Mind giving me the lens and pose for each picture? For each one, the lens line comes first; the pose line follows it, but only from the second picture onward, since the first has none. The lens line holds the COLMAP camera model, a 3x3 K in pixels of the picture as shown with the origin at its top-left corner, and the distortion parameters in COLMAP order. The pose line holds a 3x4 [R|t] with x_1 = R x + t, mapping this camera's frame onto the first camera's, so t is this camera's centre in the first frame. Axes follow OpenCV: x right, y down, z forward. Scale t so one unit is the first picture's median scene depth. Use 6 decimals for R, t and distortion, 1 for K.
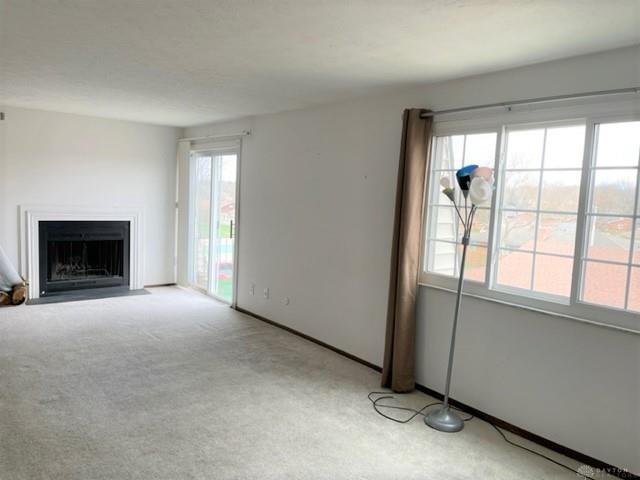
lens RADIAL K [[480.3, 0, 320.0], [0, 480.3, 240.0], [0, 0, 1]] dist [0.086310, -0.099692]
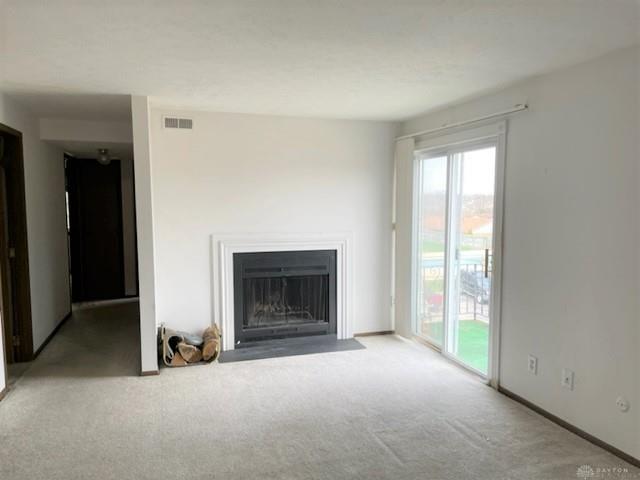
lens RADIAL K [[480.3, 0, 320.0], [0, 480.3, 240.0], [0, 0, 1]] dist [0.086310, -0.099692]
pose [[0.931686, -0.018042, -0.362817, -0.147778], [0.008250, 0.999559, -0.028519, -0.034365], [0.363171, 0.023578, 0.931424, 0.298227]]
